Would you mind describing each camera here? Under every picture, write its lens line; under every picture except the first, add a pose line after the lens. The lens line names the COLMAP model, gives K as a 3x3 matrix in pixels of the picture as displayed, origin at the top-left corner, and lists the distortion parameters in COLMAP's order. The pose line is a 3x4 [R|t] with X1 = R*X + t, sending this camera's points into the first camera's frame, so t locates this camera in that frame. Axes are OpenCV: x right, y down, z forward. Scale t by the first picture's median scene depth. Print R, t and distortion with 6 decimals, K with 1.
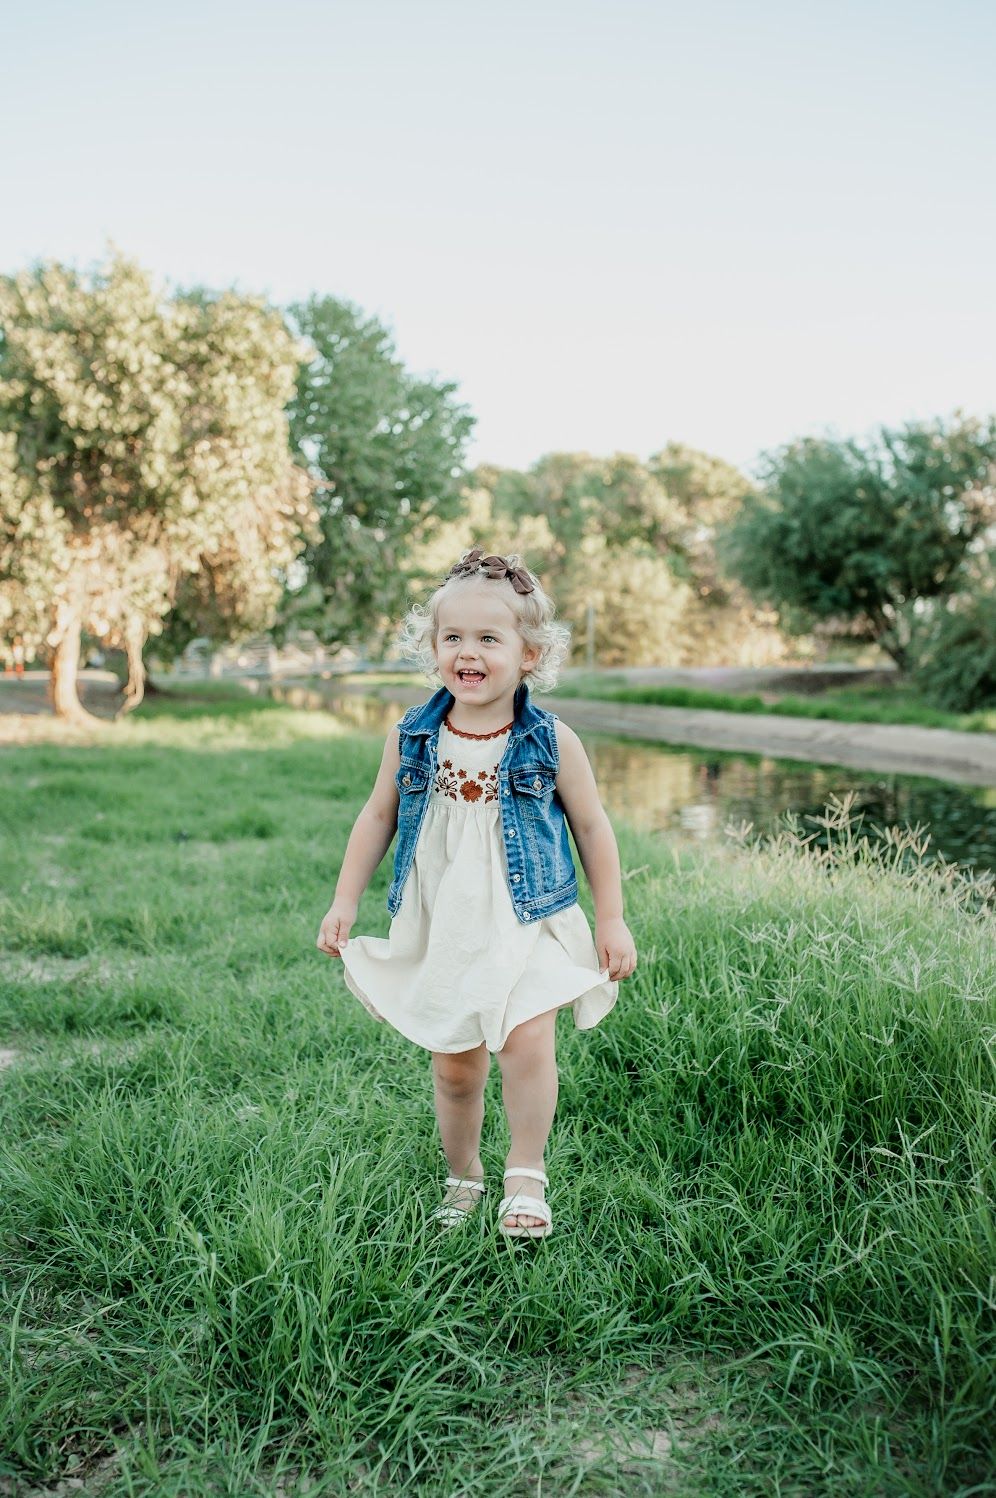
lens RADIAL K [[1621.7, 0, 501.2], [0, 1621.7, 726.5], [0, 0, 1]] dist [-0.012652, -0.000285]
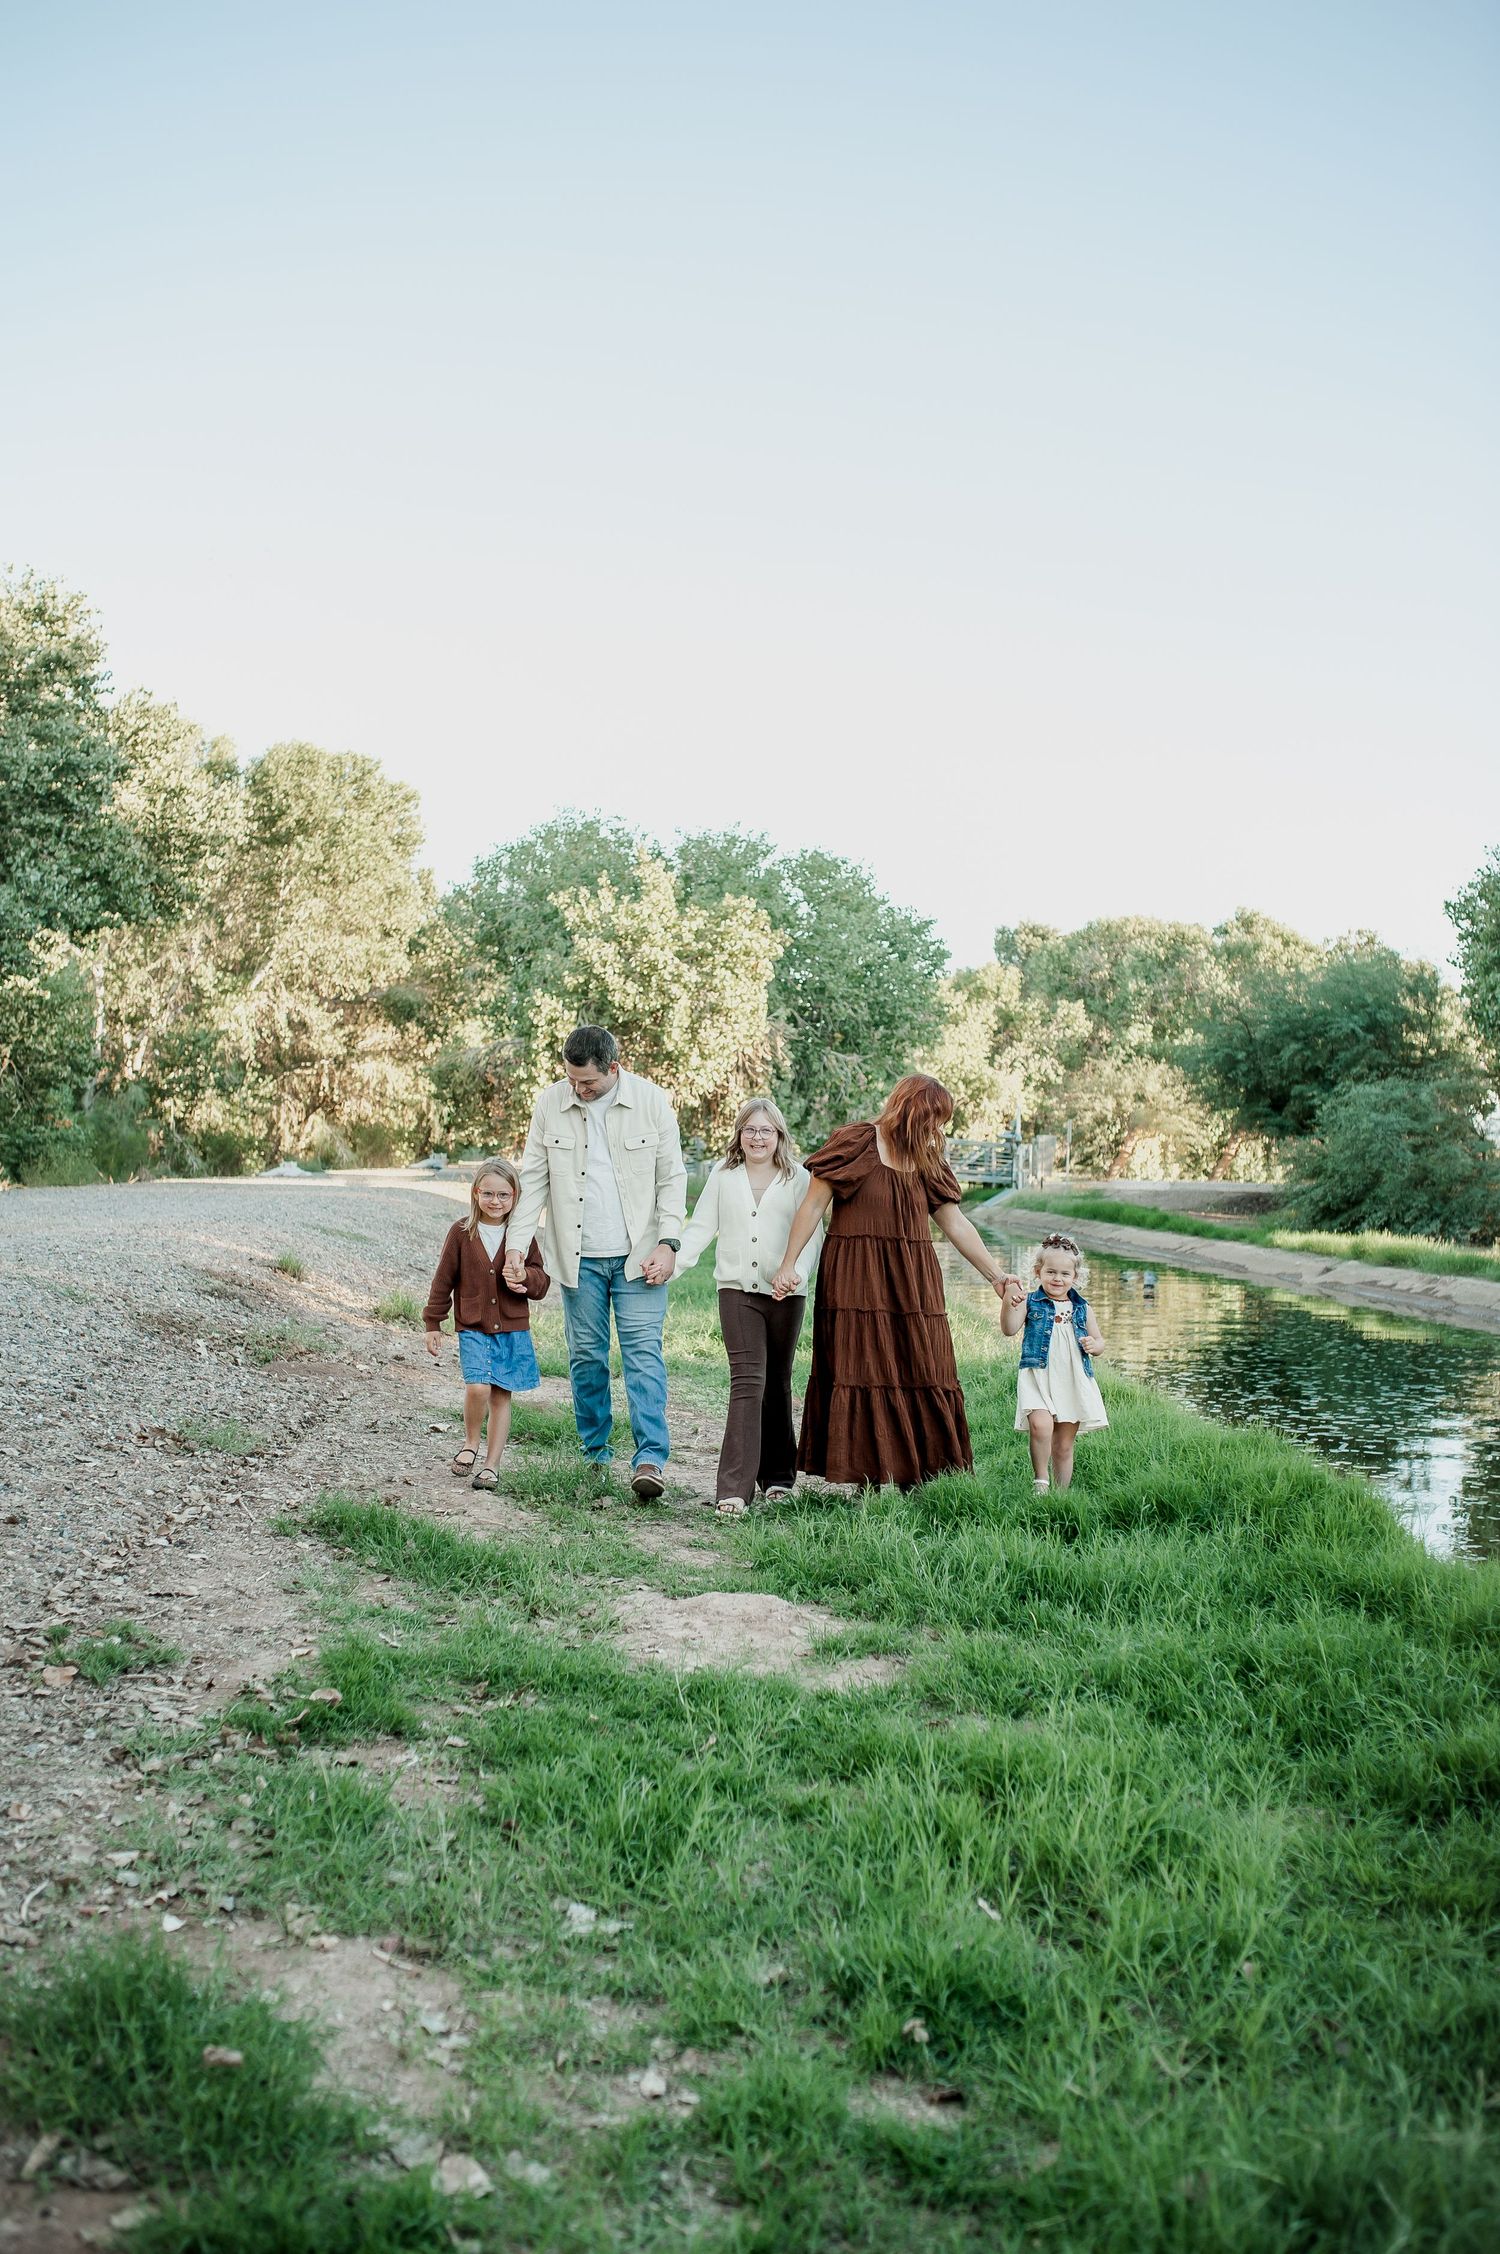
lens RADIAL K [[2054.5, 0, 761.1], [0, 2054.5, 1128.8], [0, 0, 1]] dist [-0.047775, 0.005202]
pose [[0.989036, 0.030884, -0.144409, 0.099585], [-0.038497, 0.997996, -0.050226, 0.006089], [0.142568, 0.055235, 0.988243, -0.605864]]
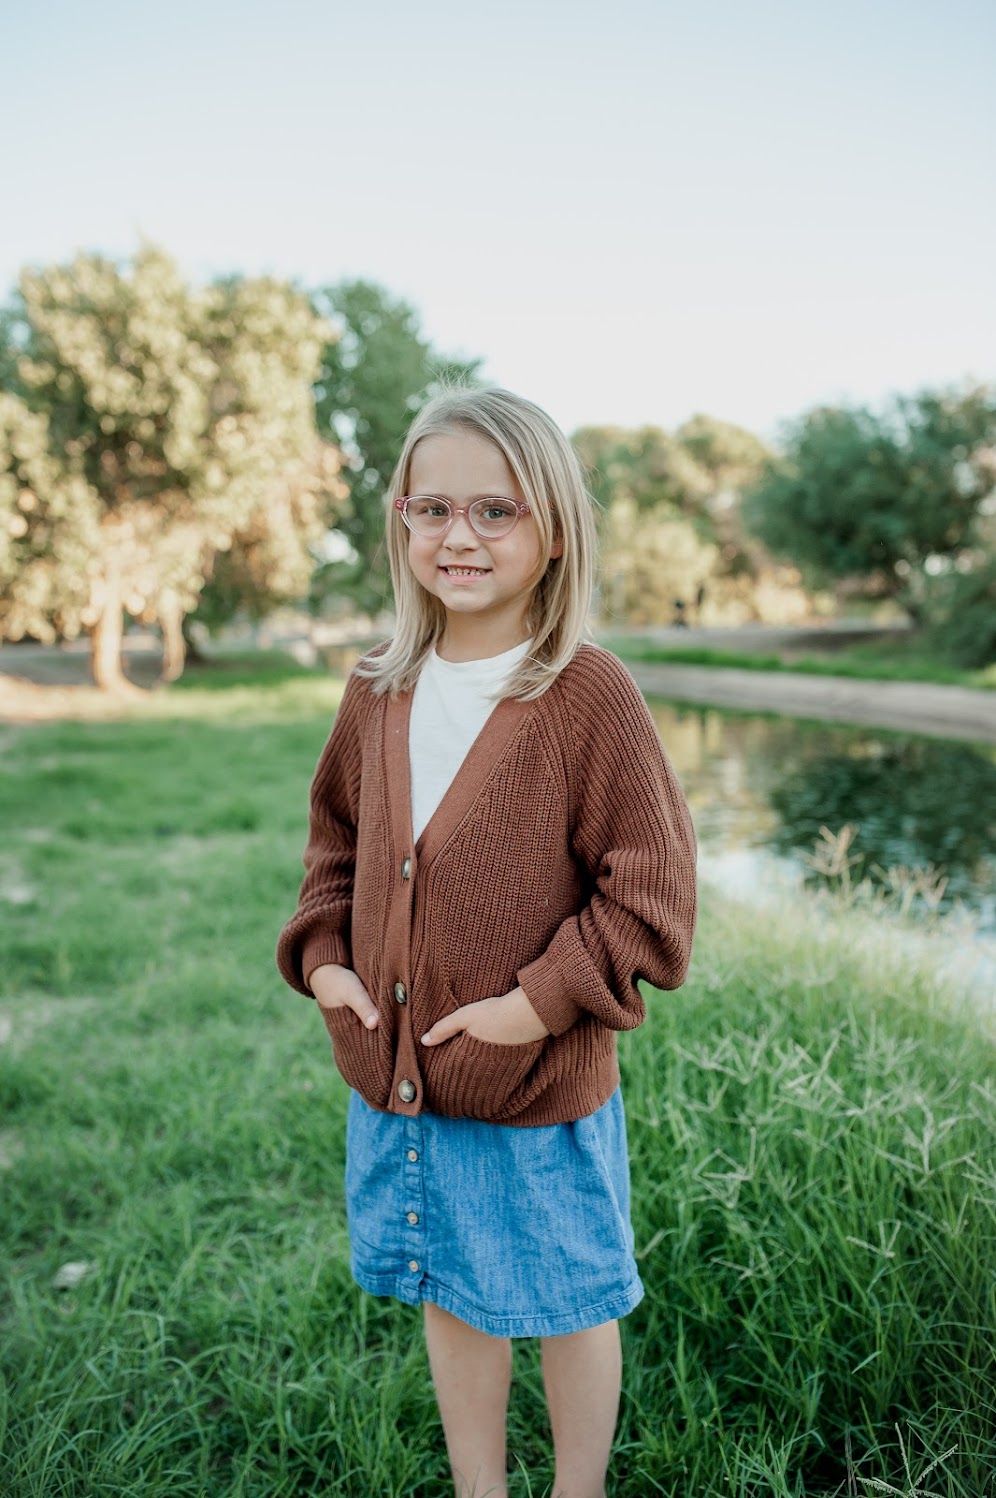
lens RADIAL K [[1506.0, 0, 498.0], [0, 1506.0, 749.0], [0, 0, 1]] dist [-0.020215, -0.001037]
pose [[0.999411, -0.016758, -0.029945, 0.009871], [0.018057, 0.998884, 0.043647, -0.005482], [0.029180, -0.044162, 0.998598, 0.037874]]
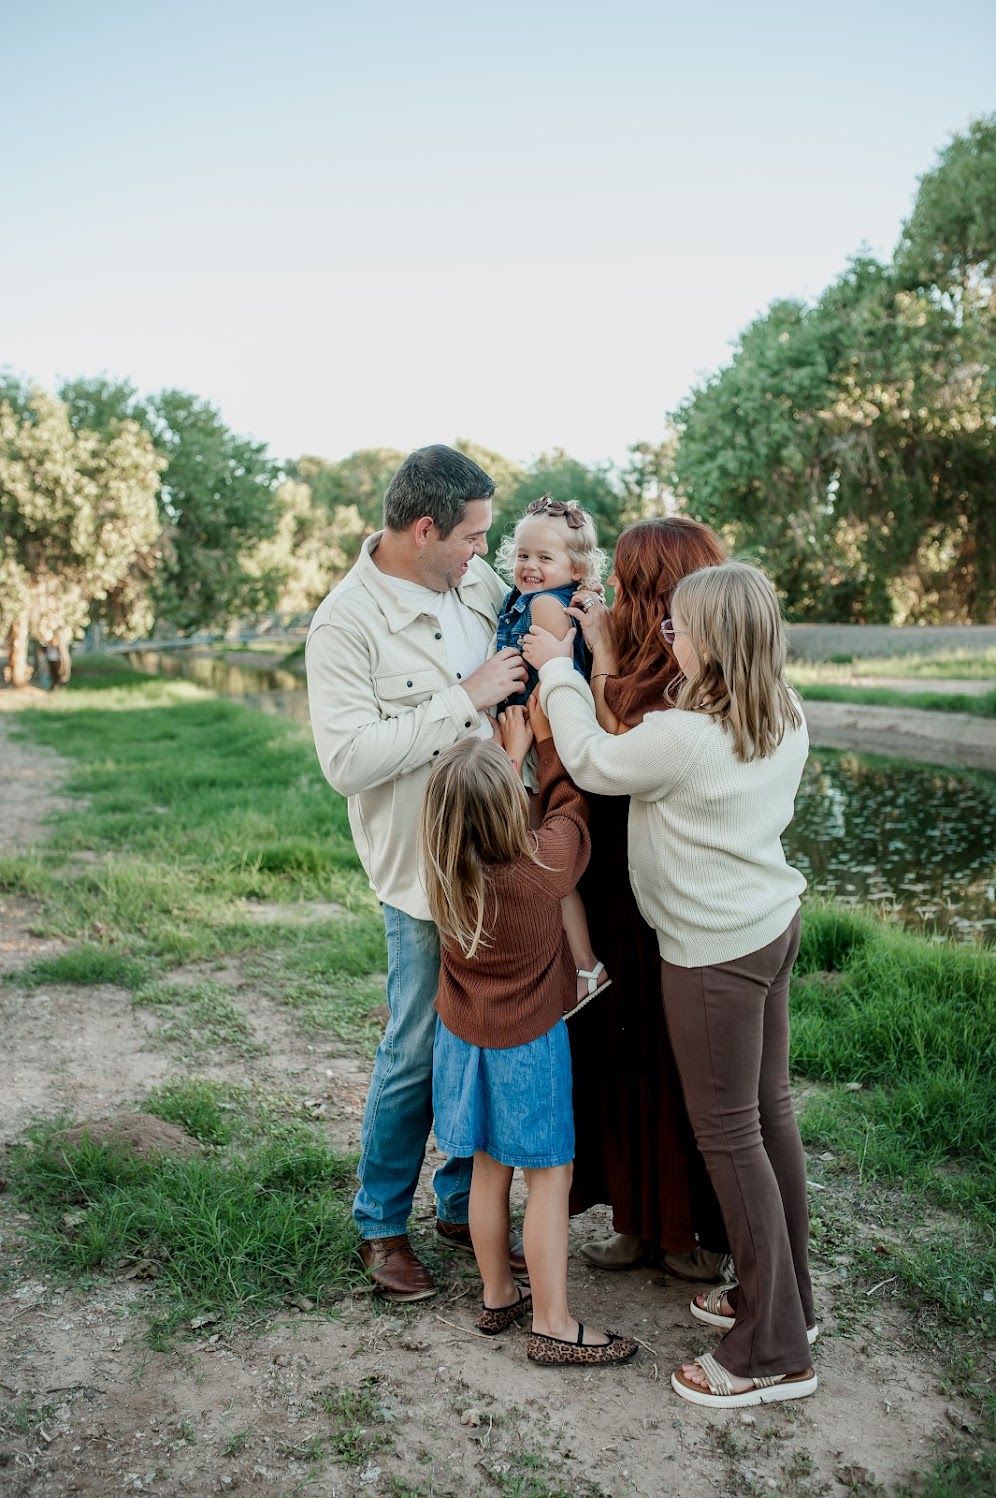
lens RADIAL K [[1412.5, 0, 498.0], [0, 1412.5, 749.0], [0, 0, 1]] dist [-0.057588, 0.075138]
pose [[0.992779, -0.040073, 0.113068, 0.035050], [0.034142, 0.997962, 0.053911, -0.006299], [-0.114997, -0.049661, 0.992124, -0.403879]]
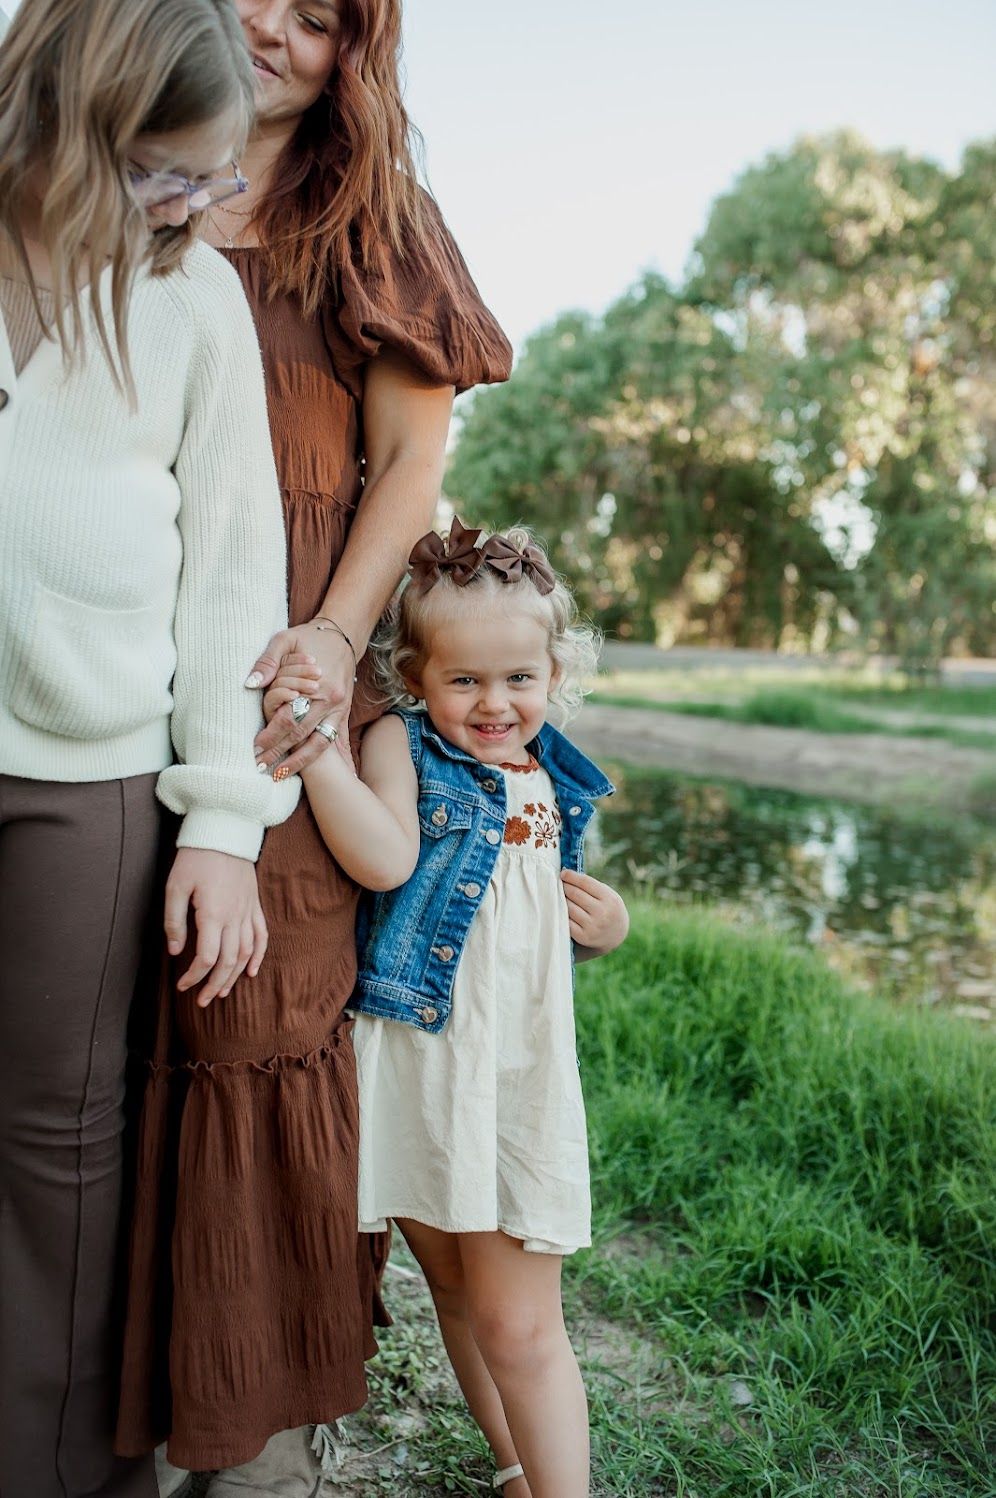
lens RADIAL K [[1412.5, 0, 498.0], [0, 1412.5, 749.0], [0, 0, 1]] dist [-0.057588, 0.075138]
pose [[0.961487, 0.025395, 0.273675, 0.065939], [-0.038549, 0.998340, 0.042792, 0.009798], [-0.272134, -0.051694, 0.960870, -0.340094]]
